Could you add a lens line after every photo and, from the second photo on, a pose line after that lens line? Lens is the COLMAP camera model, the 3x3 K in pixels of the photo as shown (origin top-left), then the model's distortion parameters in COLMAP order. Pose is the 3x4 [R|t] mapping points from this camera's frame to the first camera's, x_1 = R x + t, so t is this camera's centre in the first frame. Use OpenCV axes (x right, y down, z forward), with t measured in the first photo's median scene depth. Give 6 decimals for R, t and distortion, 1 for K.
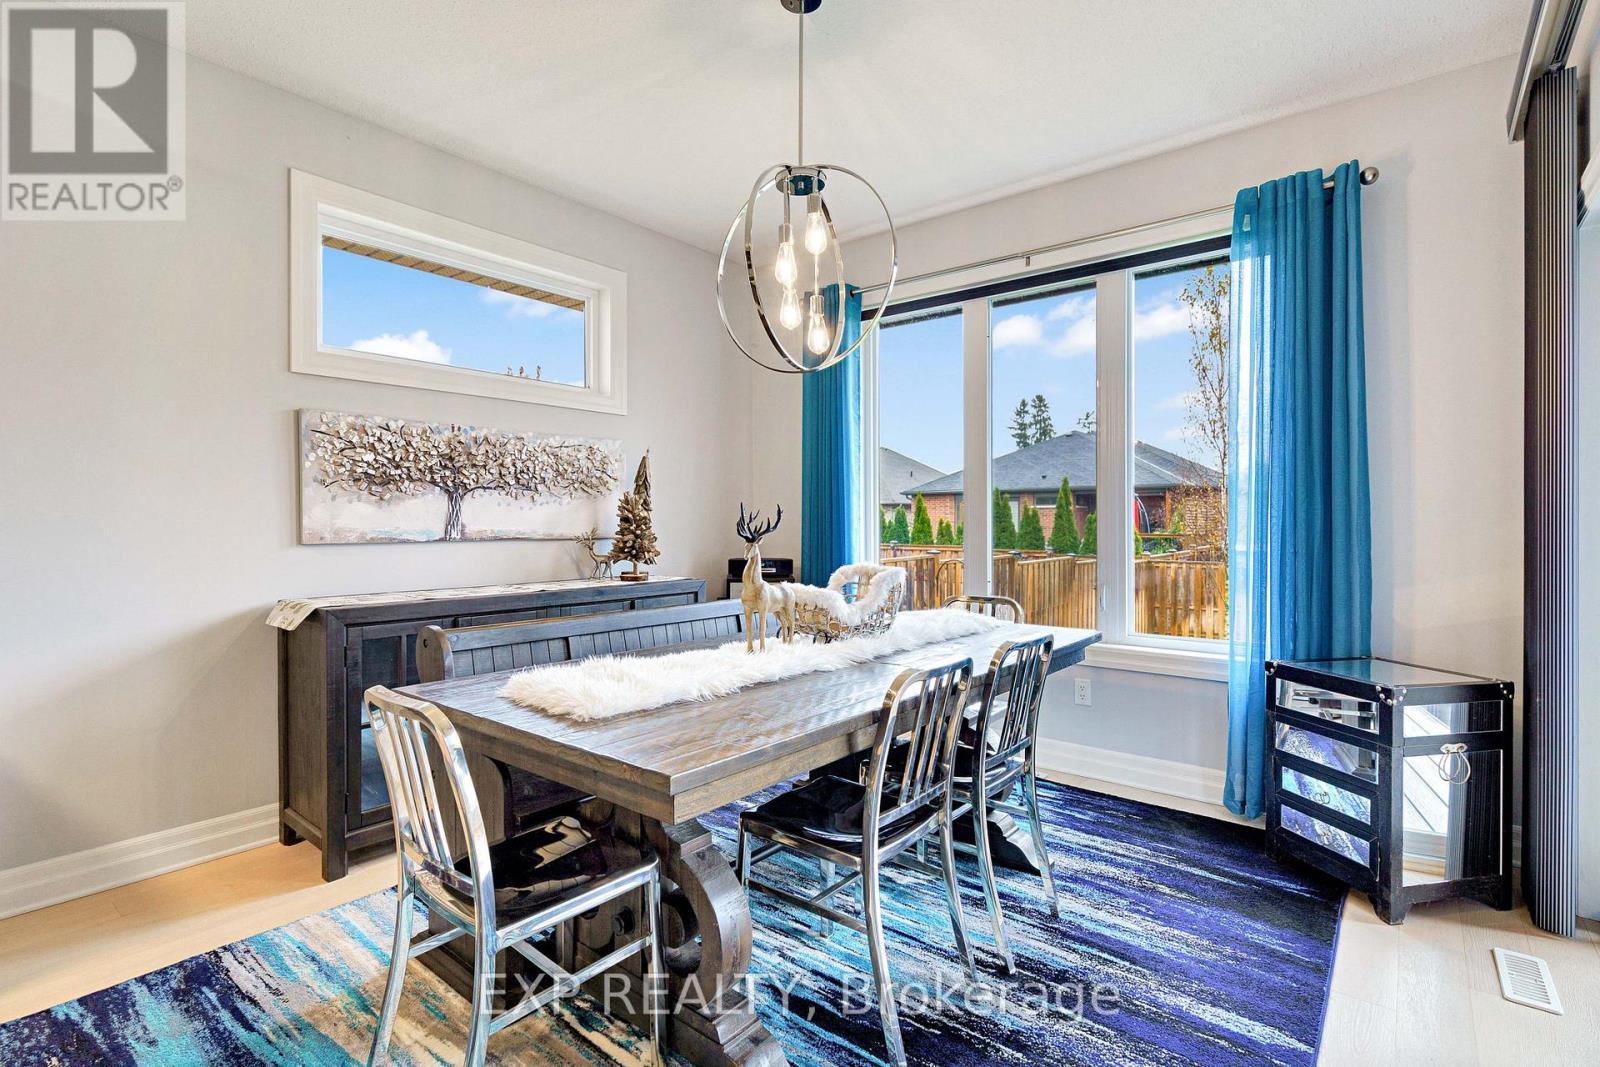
lens RADIAL K [[744.9, 0, 805.7], [0, 744.9, 520.7], [0, 0, 1]] dist [-0.003121, 0.000829]
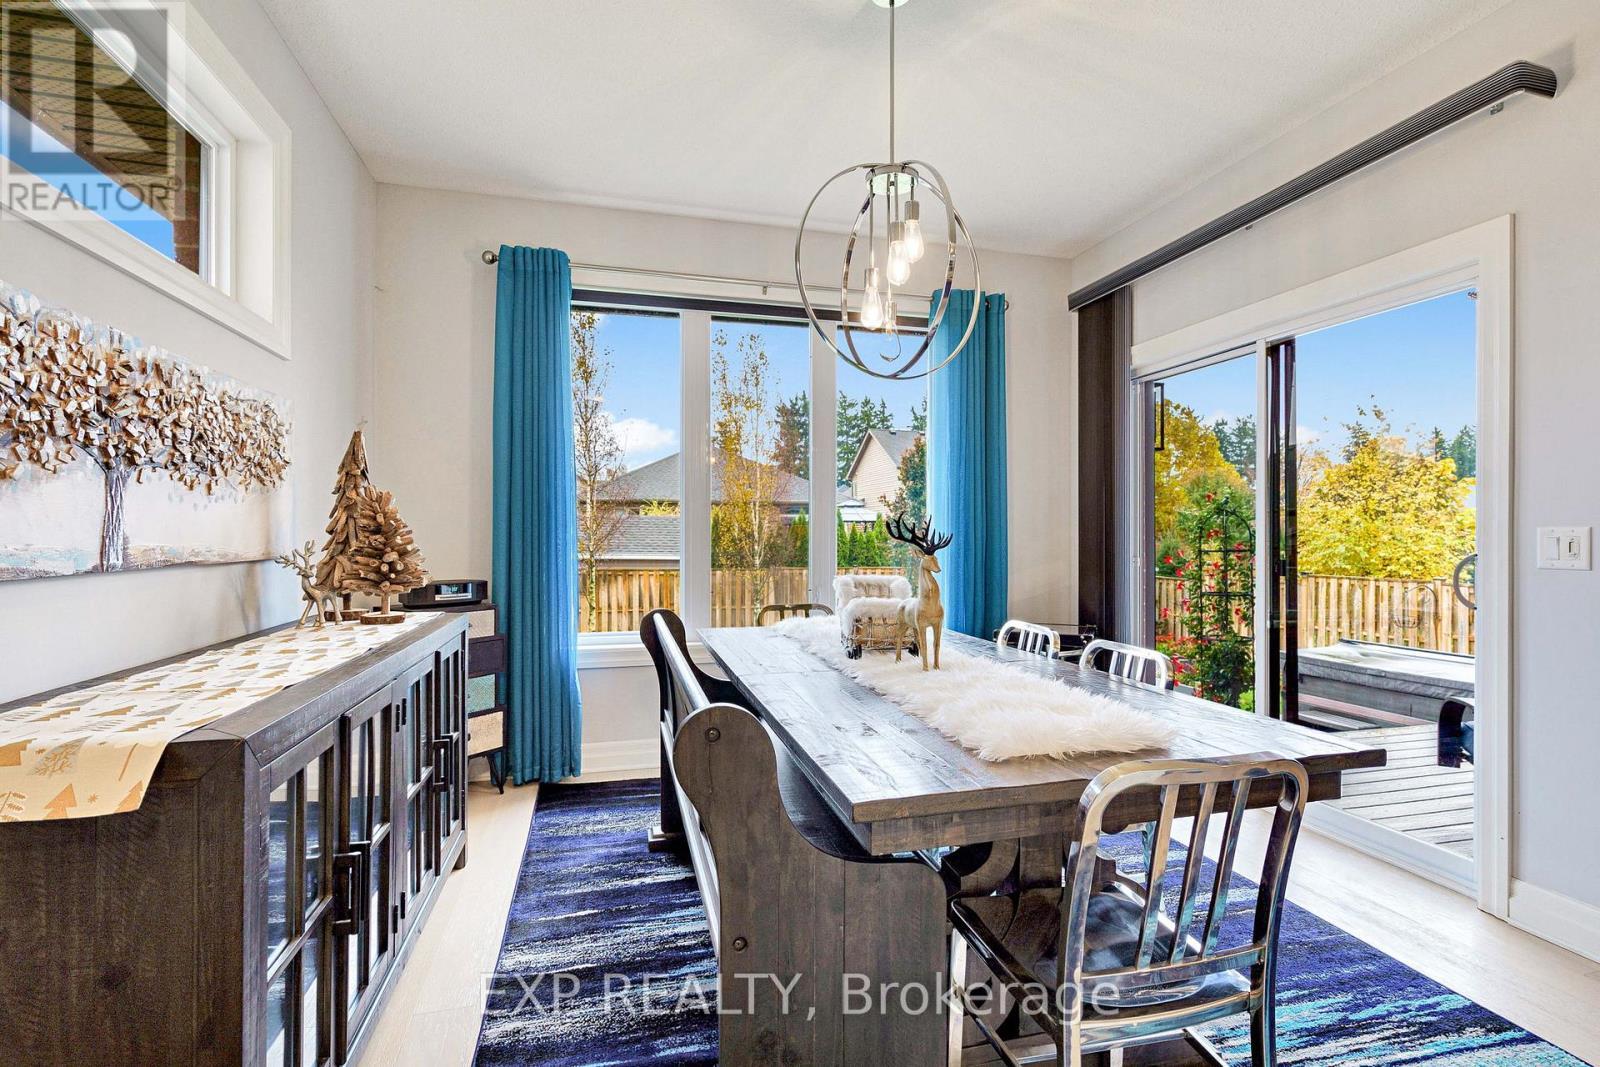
lens RADIAL K [[742.0, 0, 789.4], [0, 742.0, 536.6], [0, 0, 1]] dist [-0.002184, 0.000710]
pose [[0.593215, -0.003546, 0.805036, -0.579824], [-0.002957, 0.999974, 0.006583, 0.000344], [-0.805038, -0.006286, 0.593189, 0.355328]]
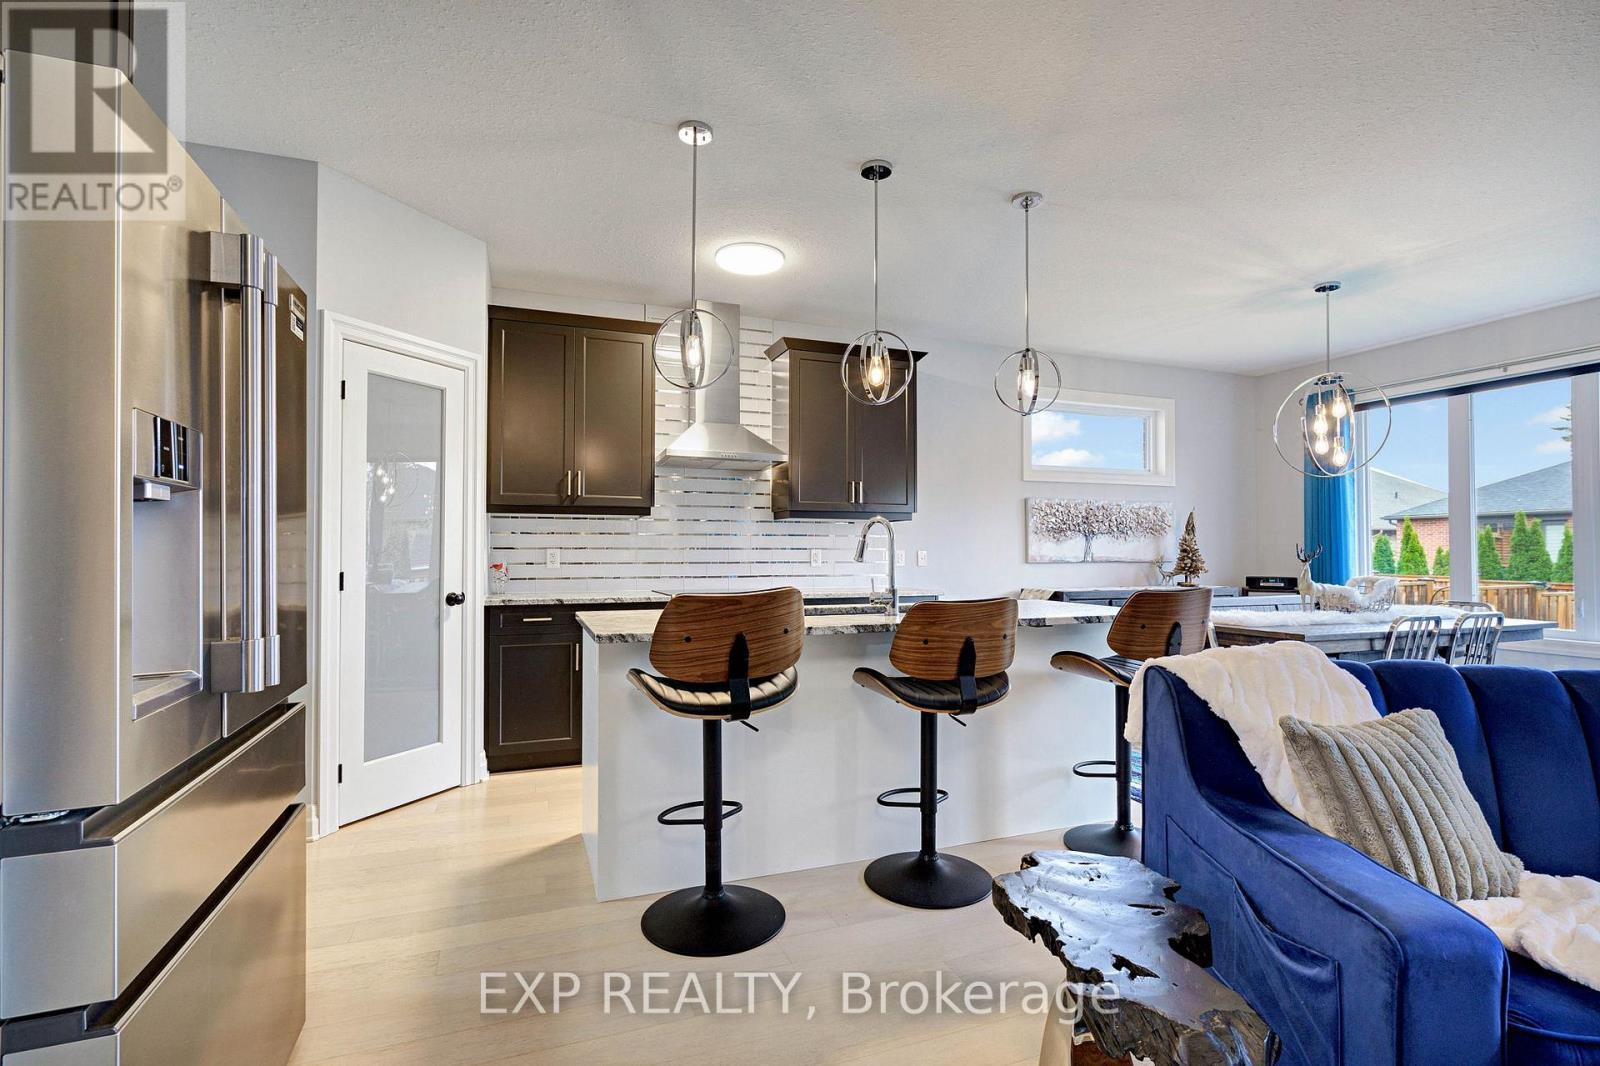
lens RADIAL K [[742.0, 0, 789.4], [0, 742.0, 536.1], [0, 0, 1]] dist [-0.002184, 0.000710]
pose [[0.855395, -0.009784, -0.517884, -0.144672], [0.001200, 0.999856, -0.016908, -0.007353], [0.517975, 0.013842, 0.855284, -0.955955]]
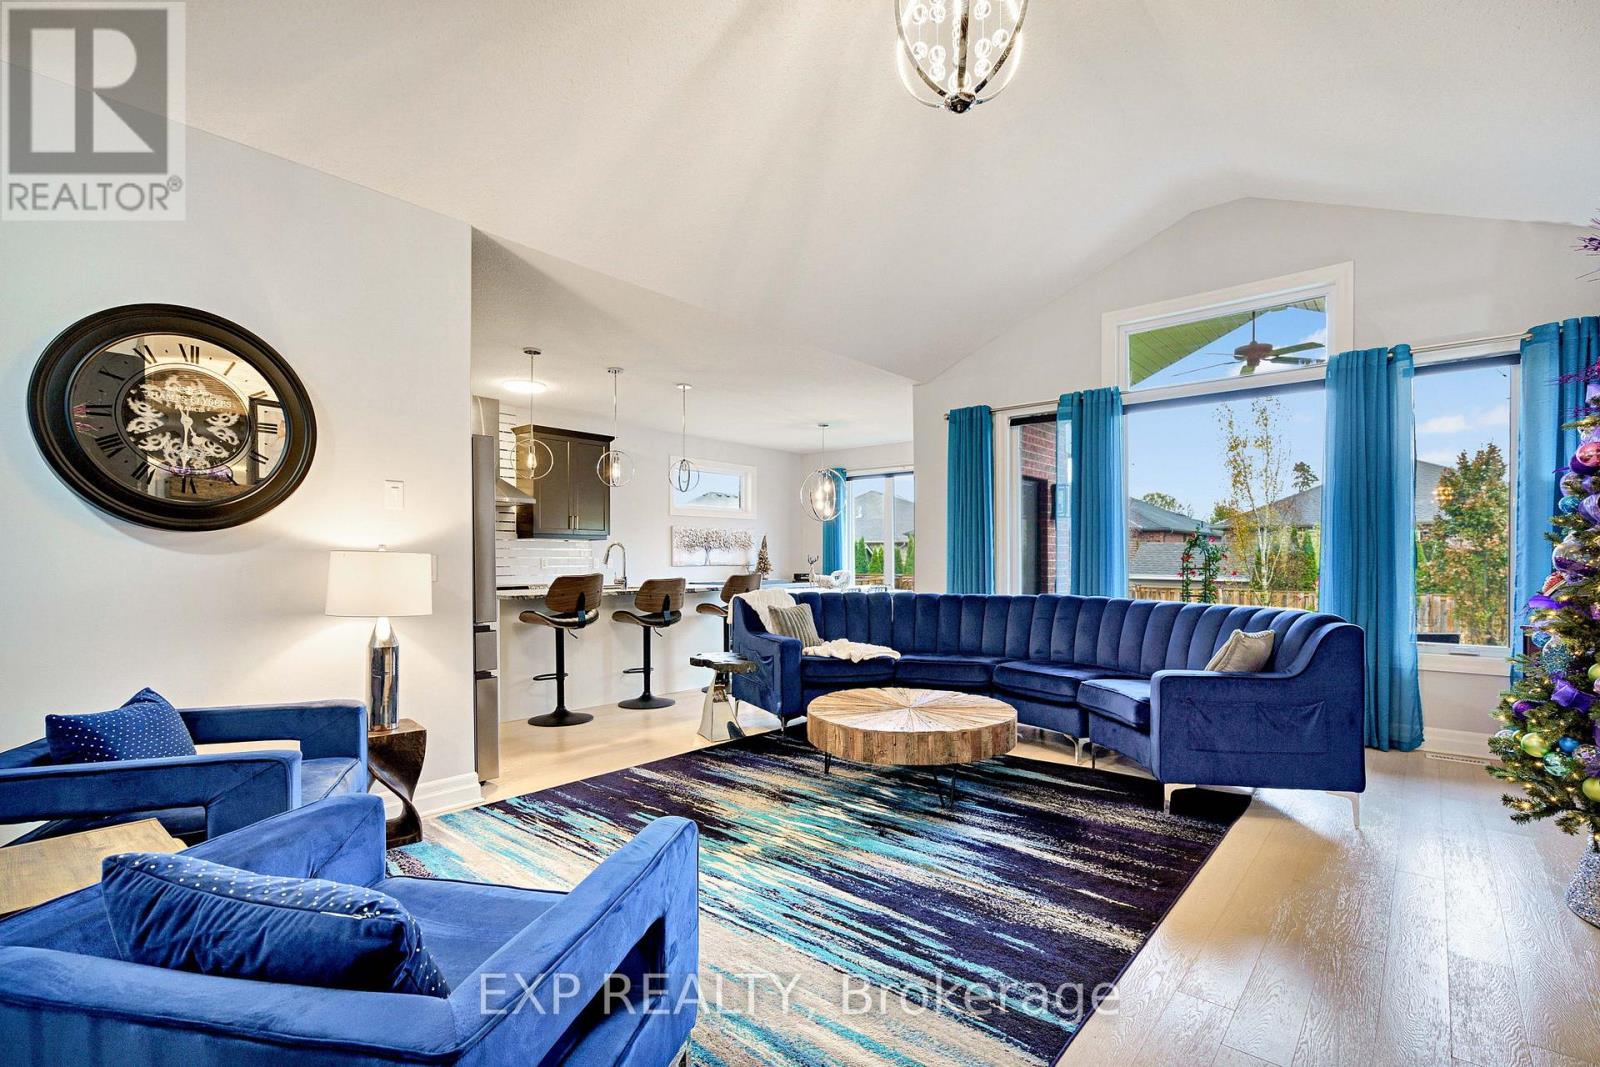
lens RADIAL K [[742.0, 0, 789.4], [0, 742.0, 536.6], [0, 0, 1]] dist [-0.002184, 0.000710]
pose [[0.999255, -0.001783, -0.038548, -0.022944], [0.000713, 0.999614, -0.027775, -0.006900], [0.038583, 0.027727, 0.998871, -1.941579]]
